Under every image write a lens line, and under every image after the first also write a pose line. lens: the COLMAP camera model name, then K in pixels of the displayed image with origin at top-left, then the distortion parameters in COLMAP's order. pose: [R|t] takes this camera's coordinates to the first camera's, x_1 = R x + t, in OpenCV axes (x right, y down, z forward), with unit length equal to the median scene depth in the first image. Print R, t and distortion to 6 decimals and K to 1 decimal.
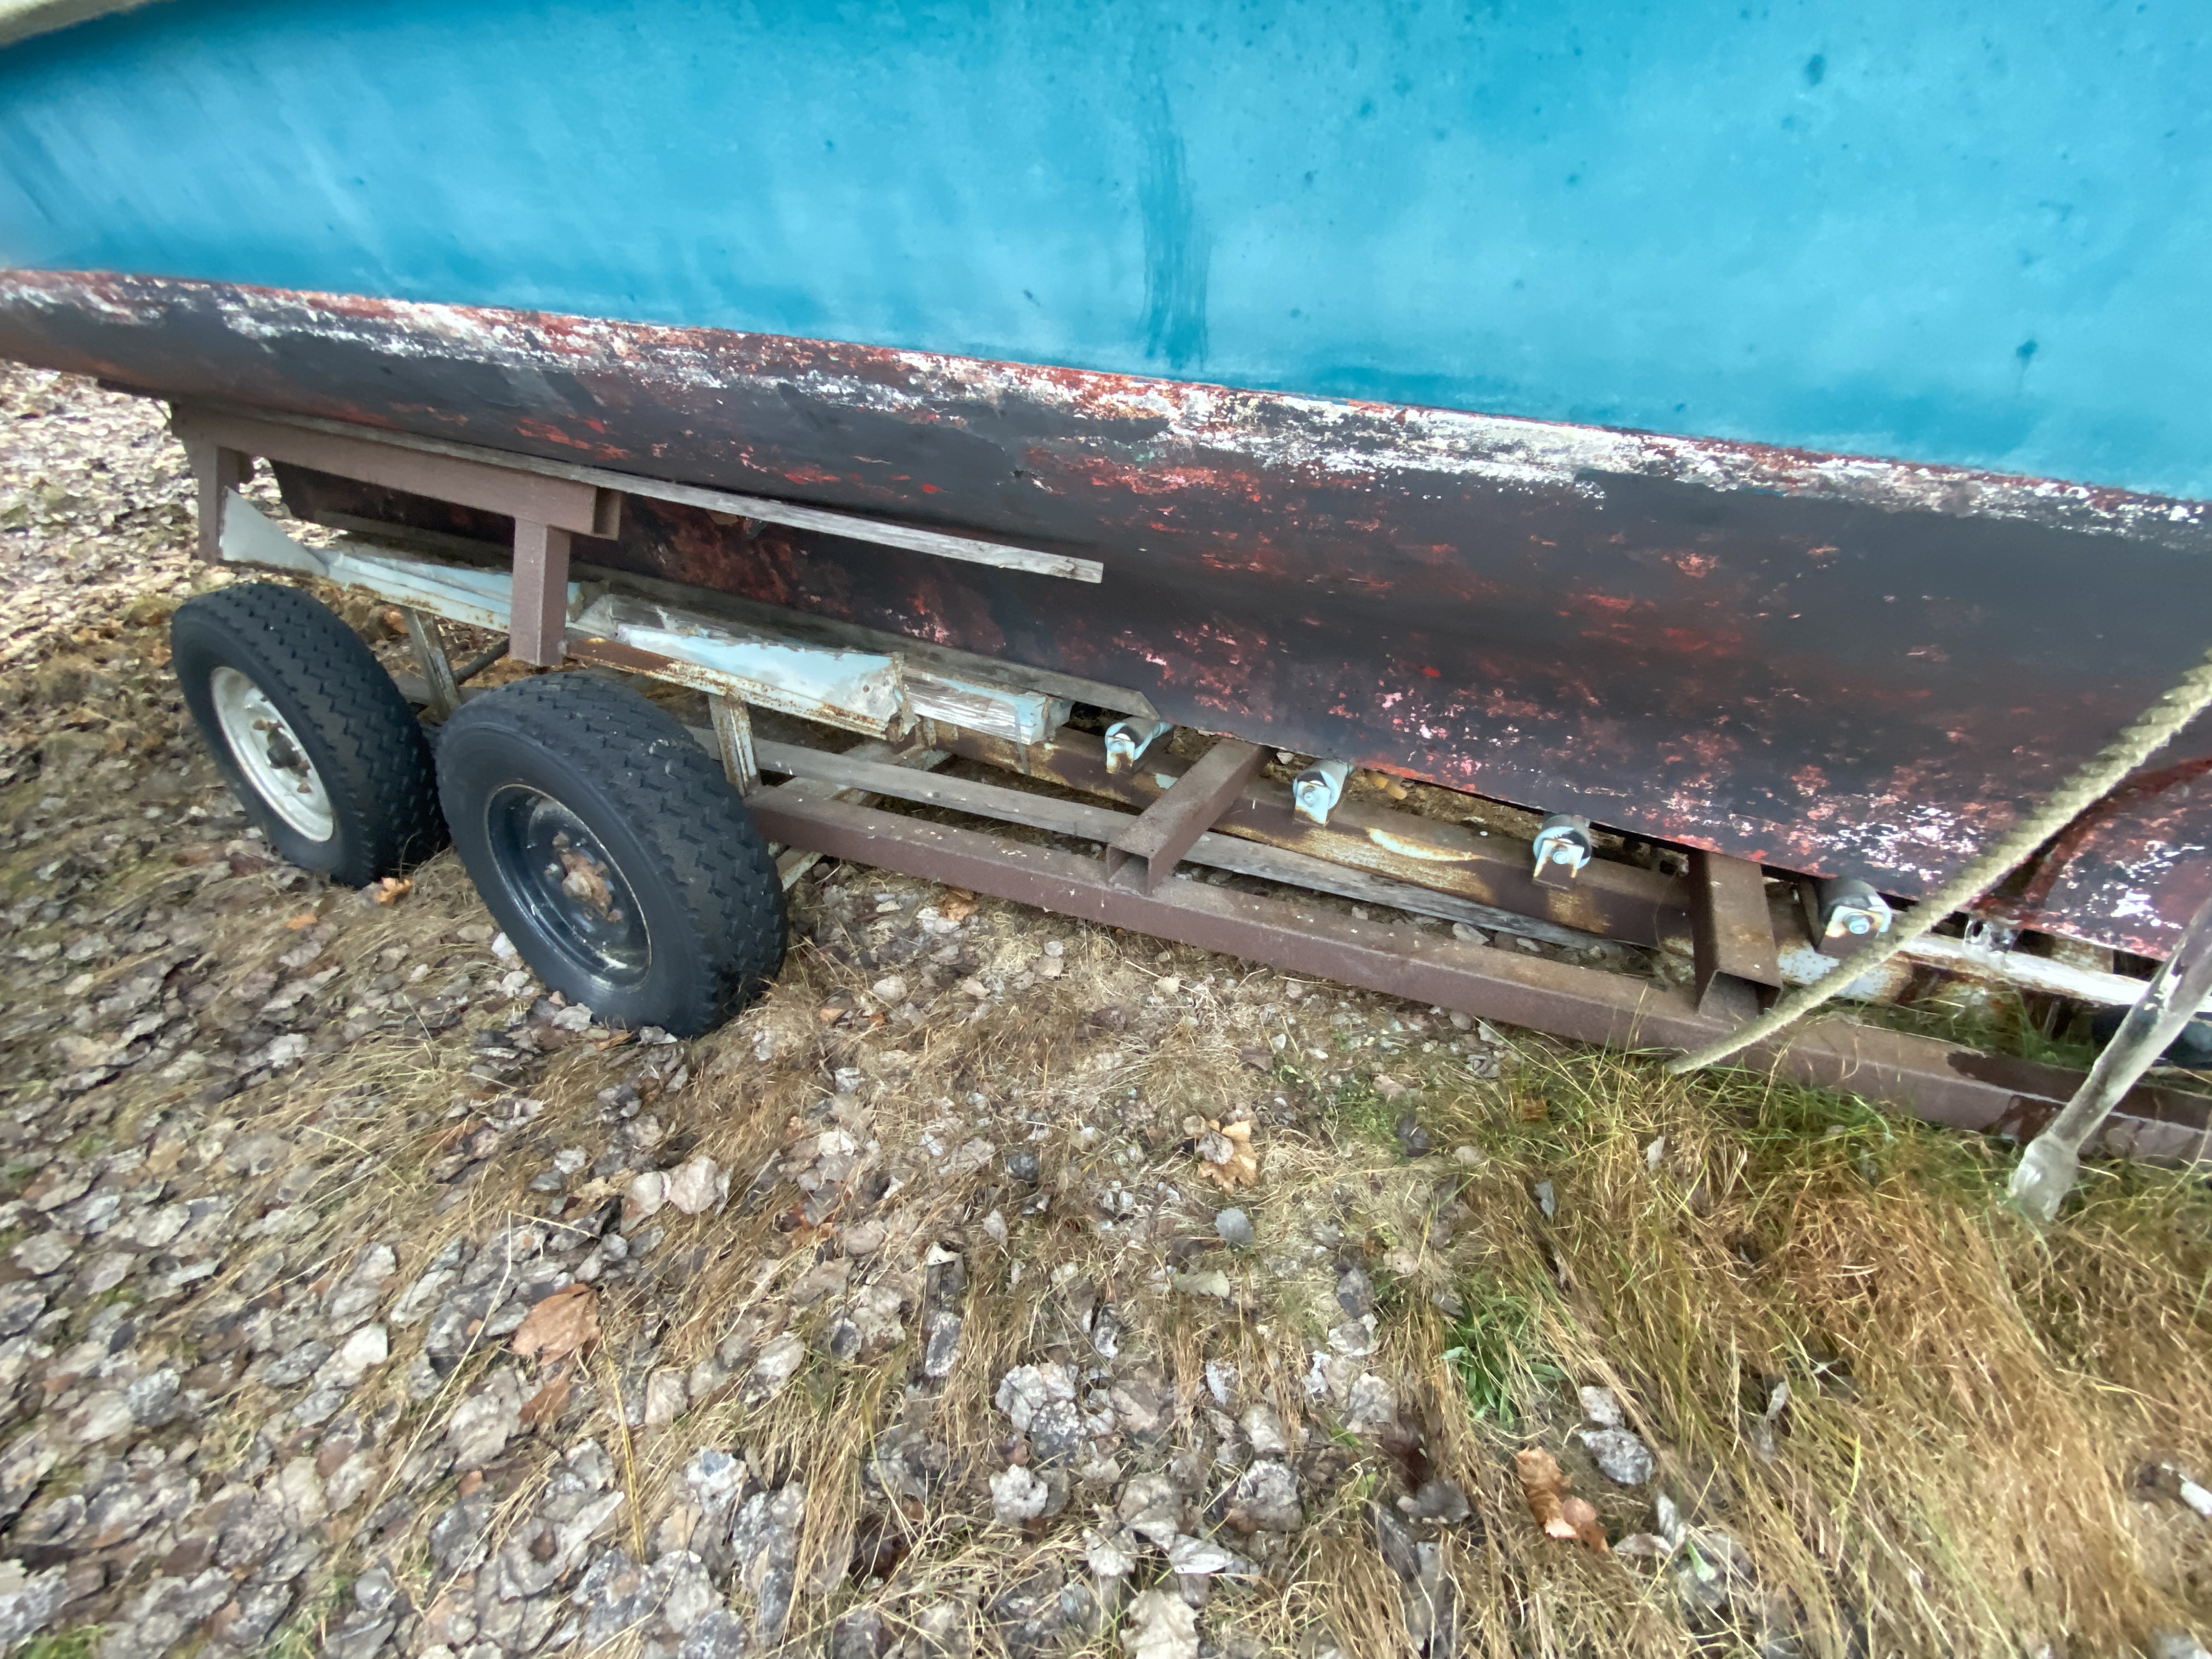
lens RADIAL K [[886.2, 0, 1113.1], [0, 886.2, 829.2], [0, 0, 1]] dist [0.000760, -0.013409]
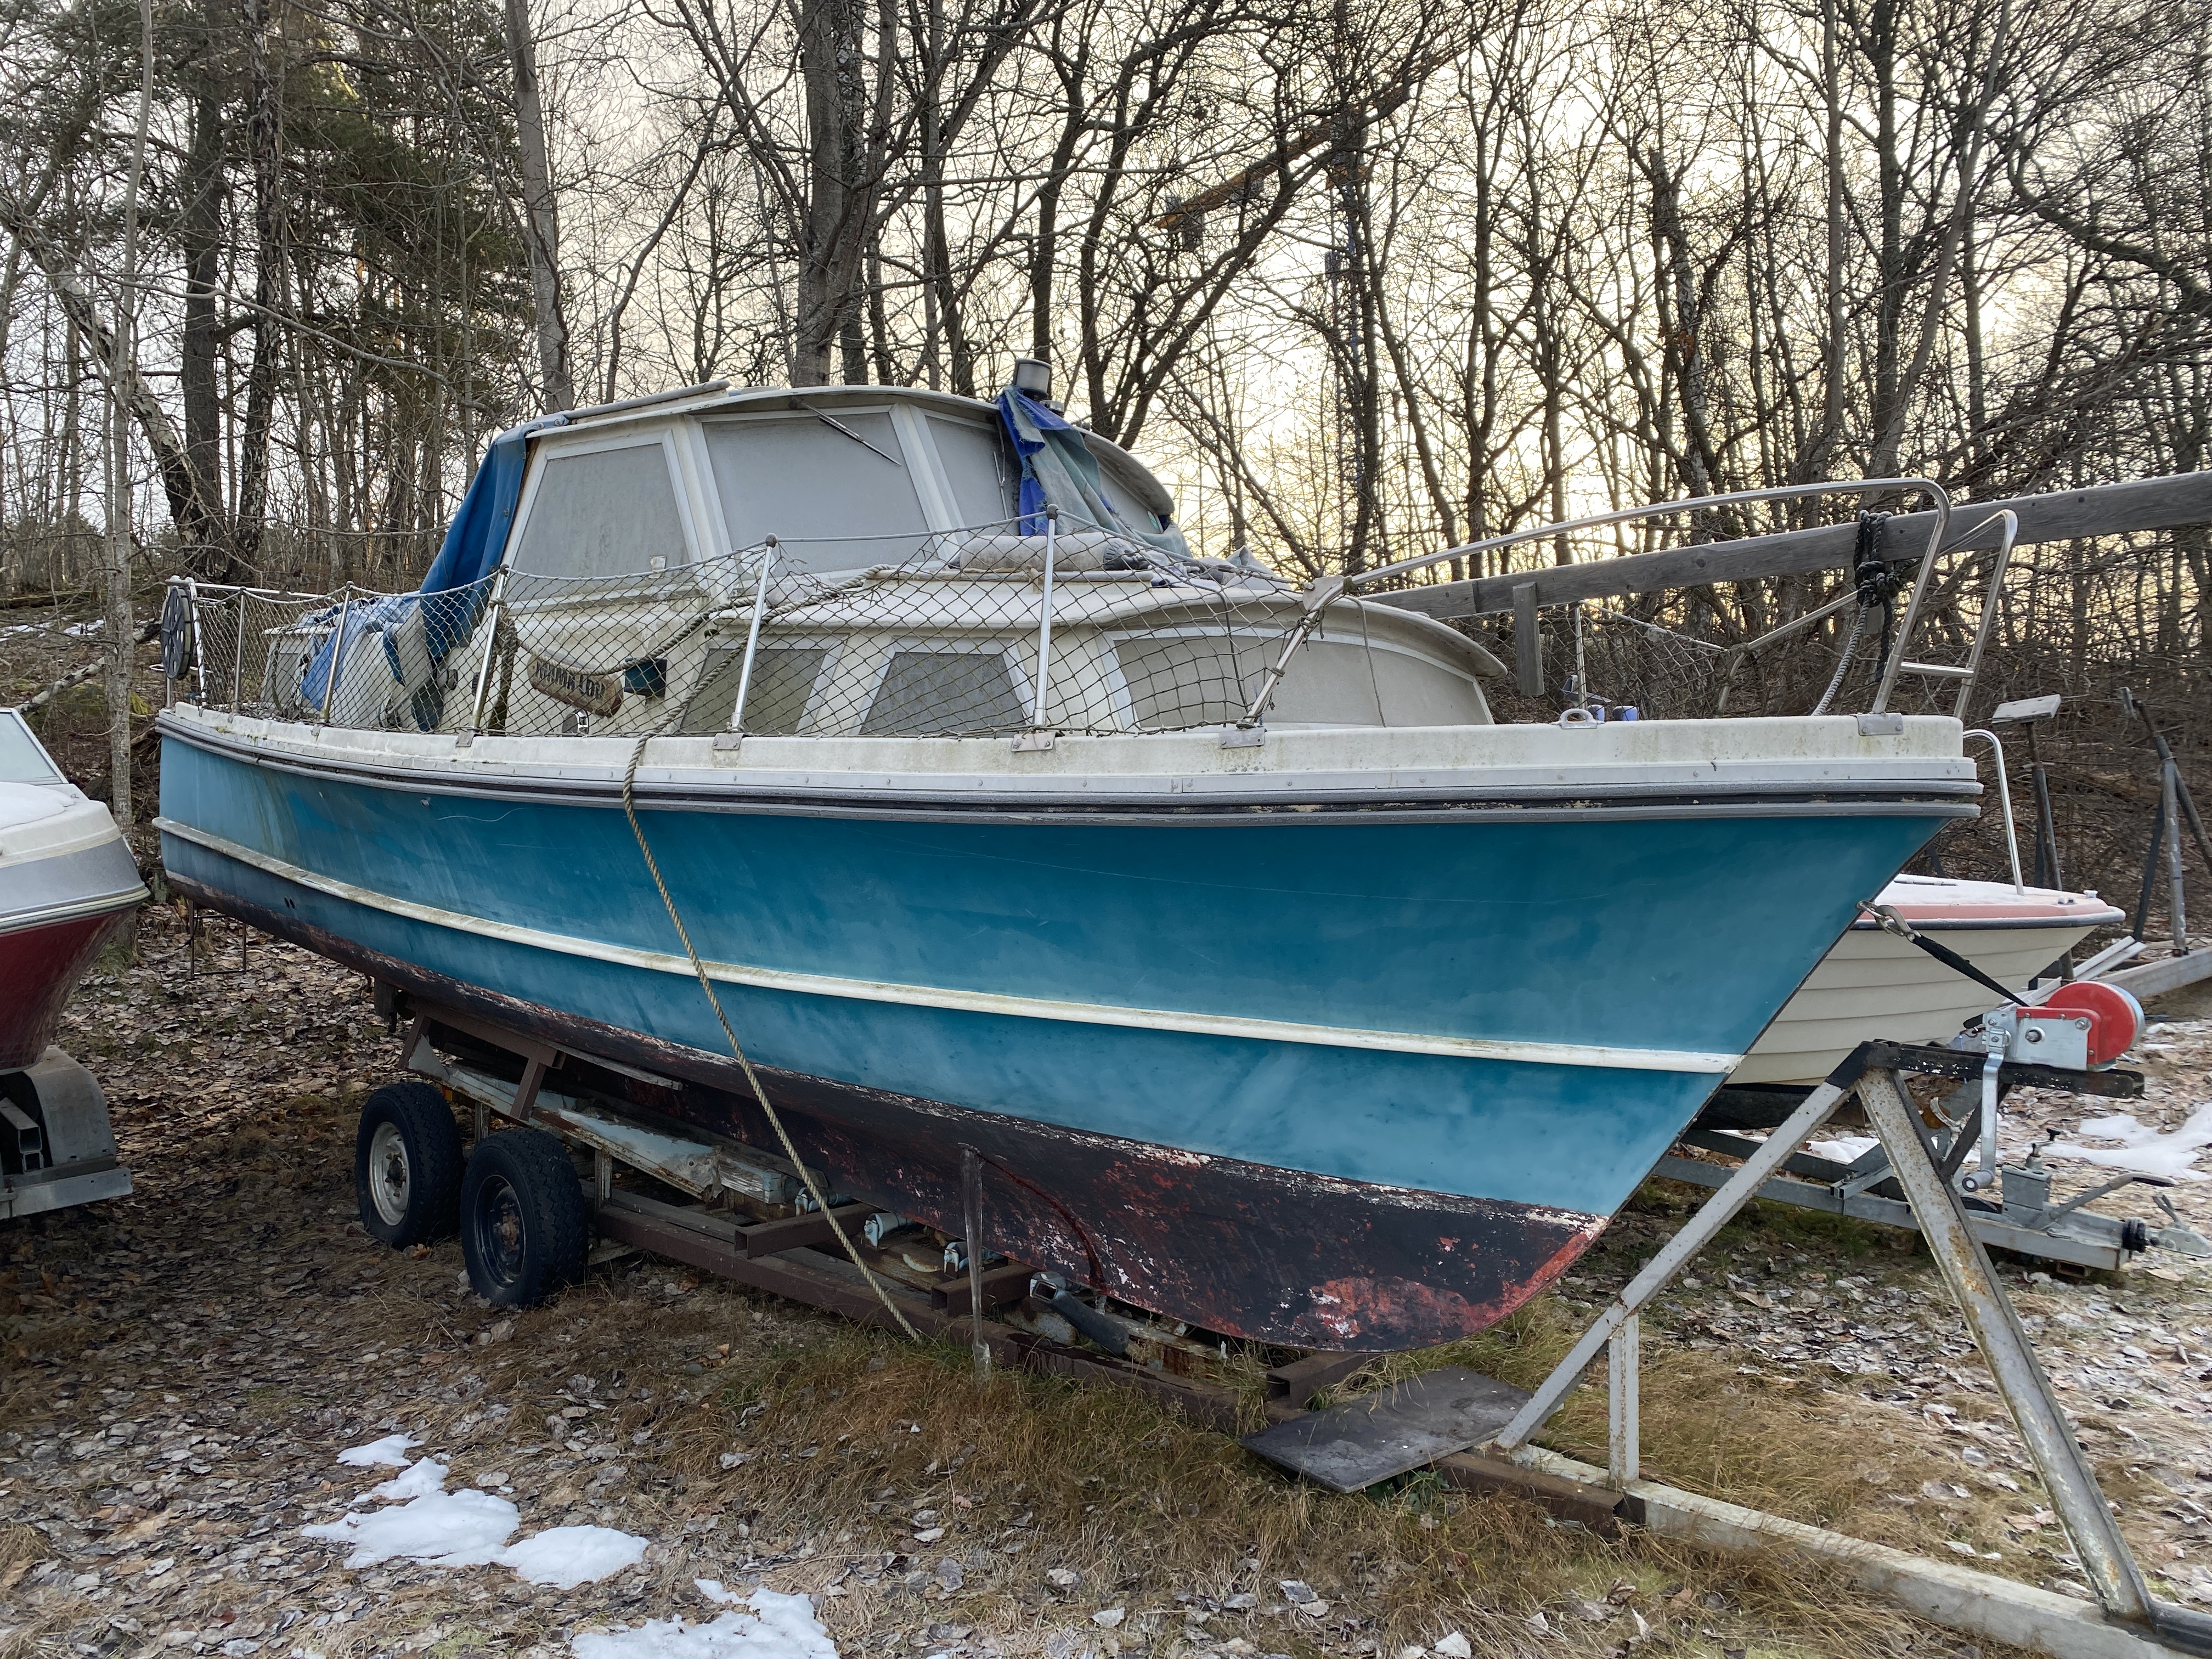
lens RADIAL K [[1668.7, 0, 1106.0], [0, 1668.7, 829.5], [0, 0, 1]] dist [0.049124, -0.037237]
pose [[0.948638, 0.007595, -0.316273, 1.794319], [-0.155227, 0.882276, -0.444403, 0.701274], [0.275664, 0.470671, 0.838139, -2.144240]]
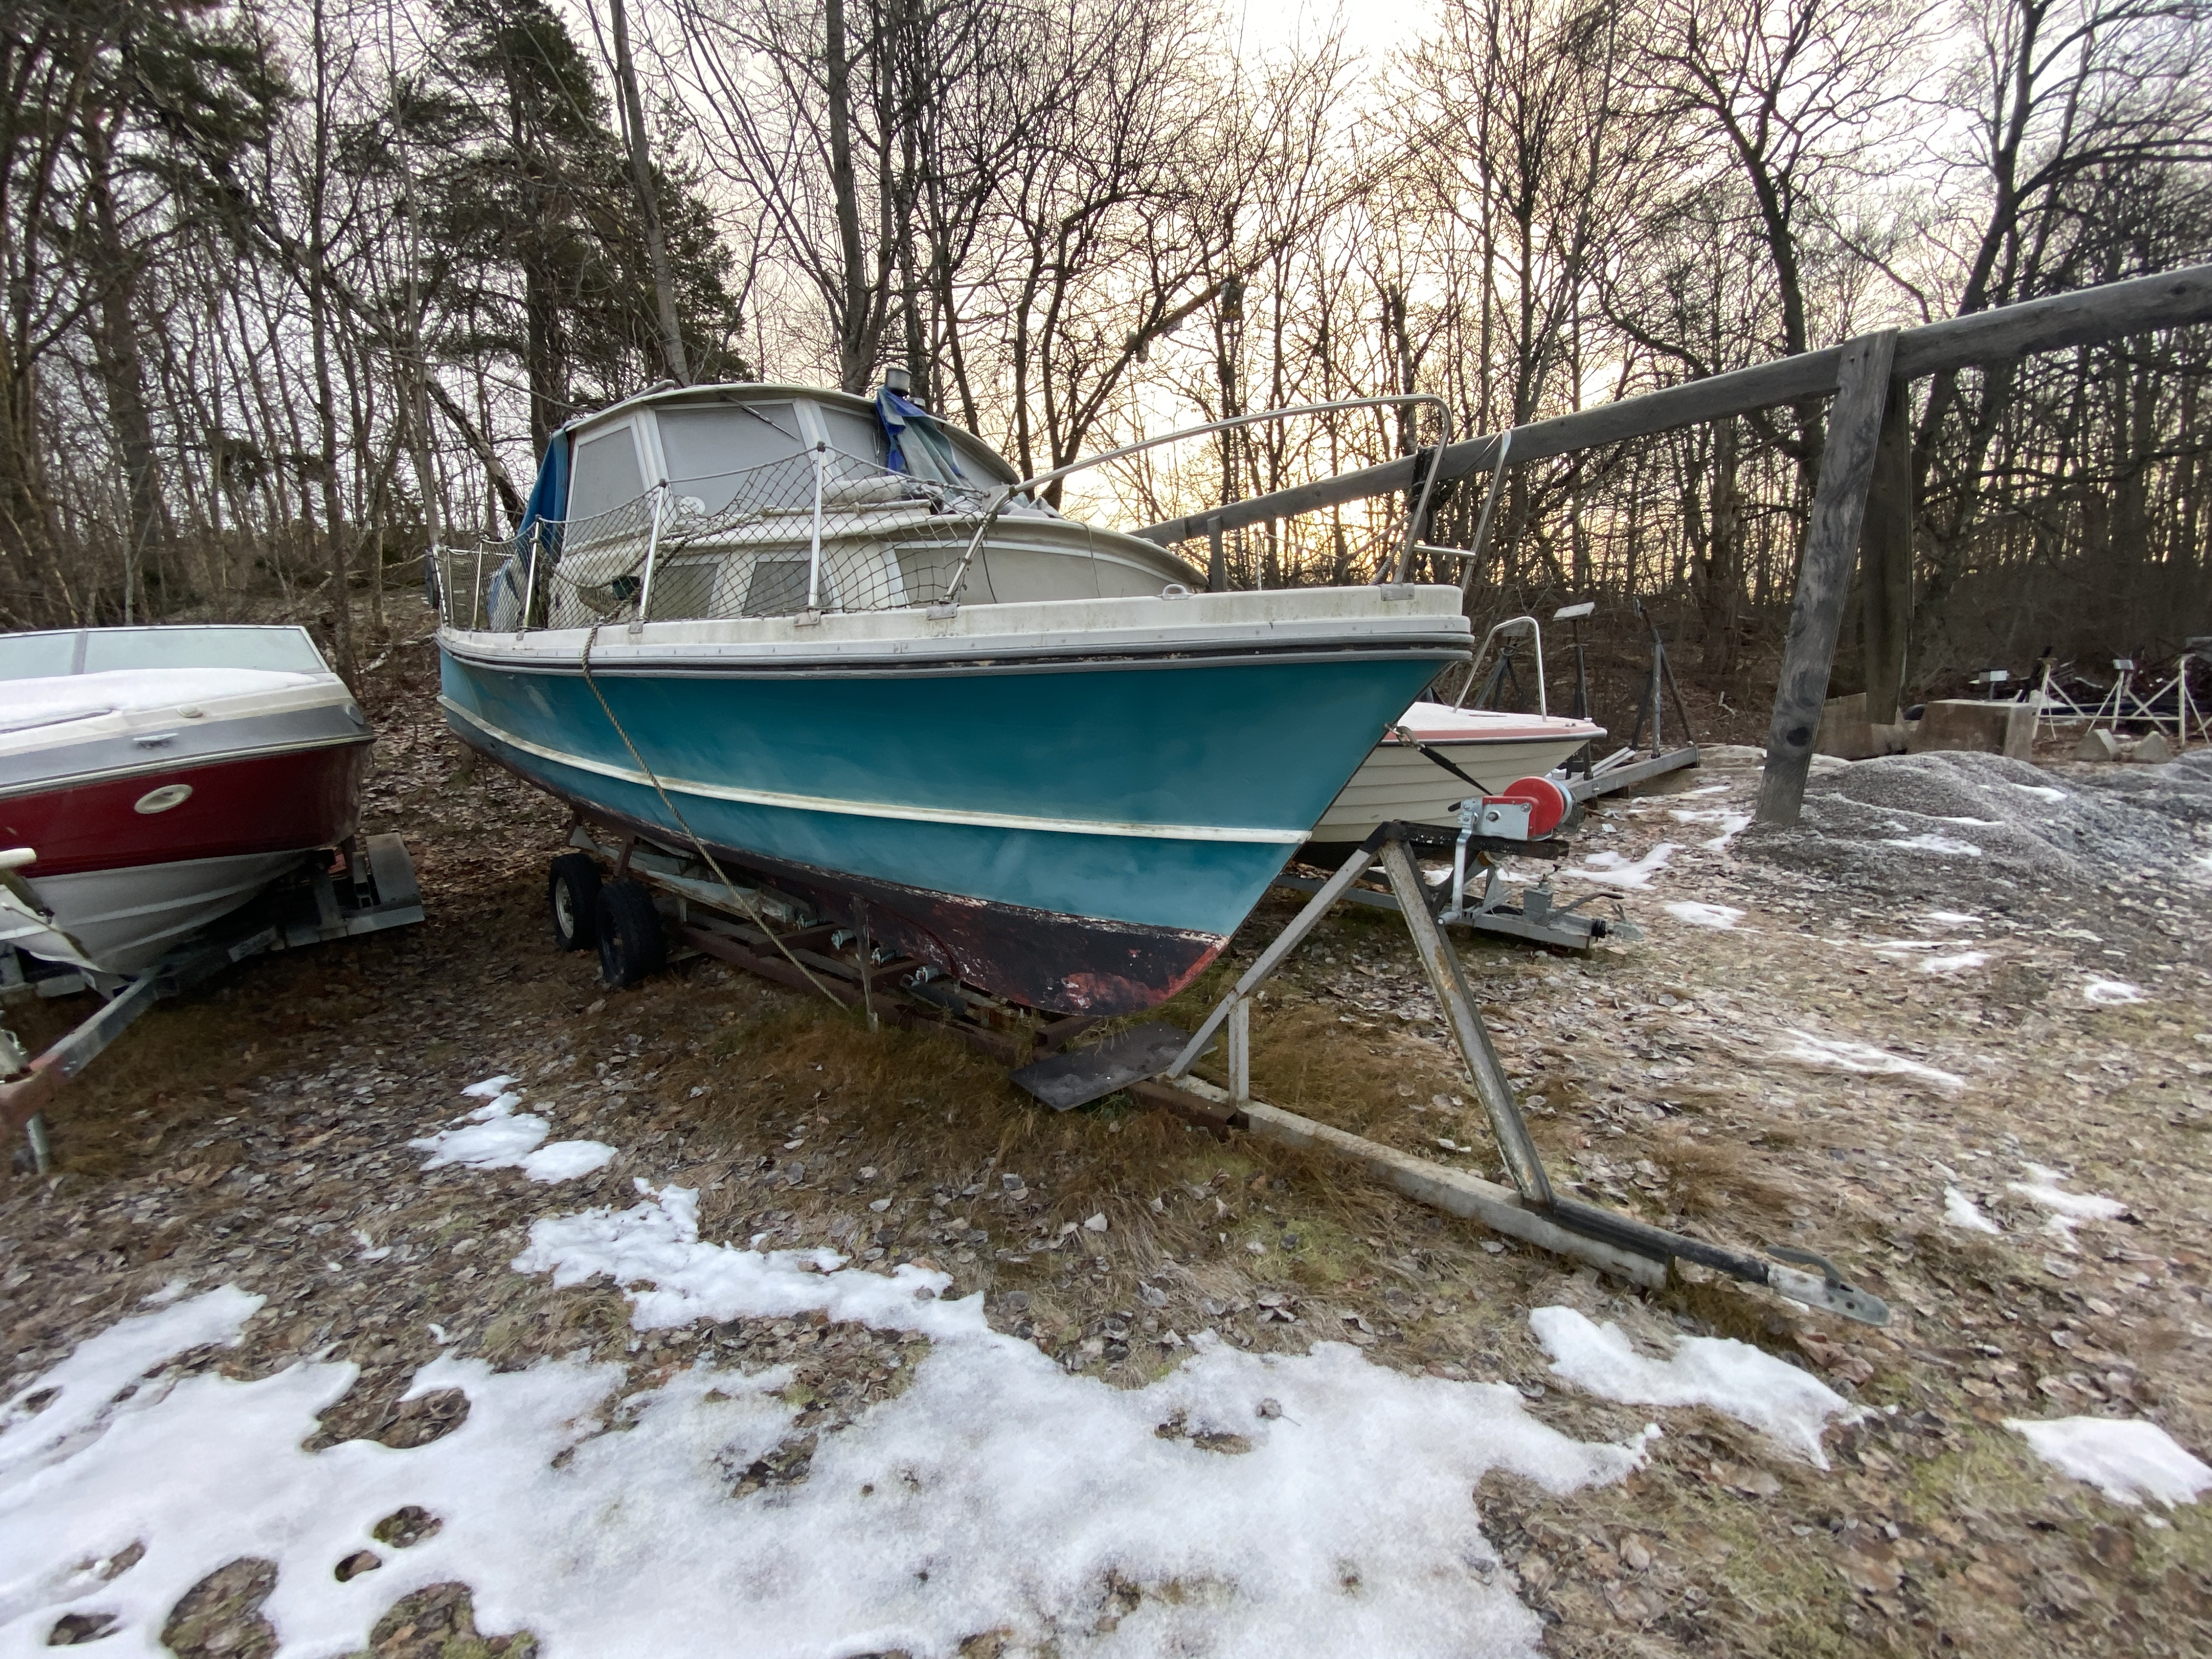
lens RADIAL K [[884.4, 0, 1109.8], [0, 884.4, 829.6], [0, 0, 1]] dist [0.045891, -0.032371]
pose [[0.949591, 0.036006, -0.311418, 2.061949], [-0.138595, 0.939248, -0.314015, 0.432284], [0.281192, 0.341347, 0.896891, -1.552192]]
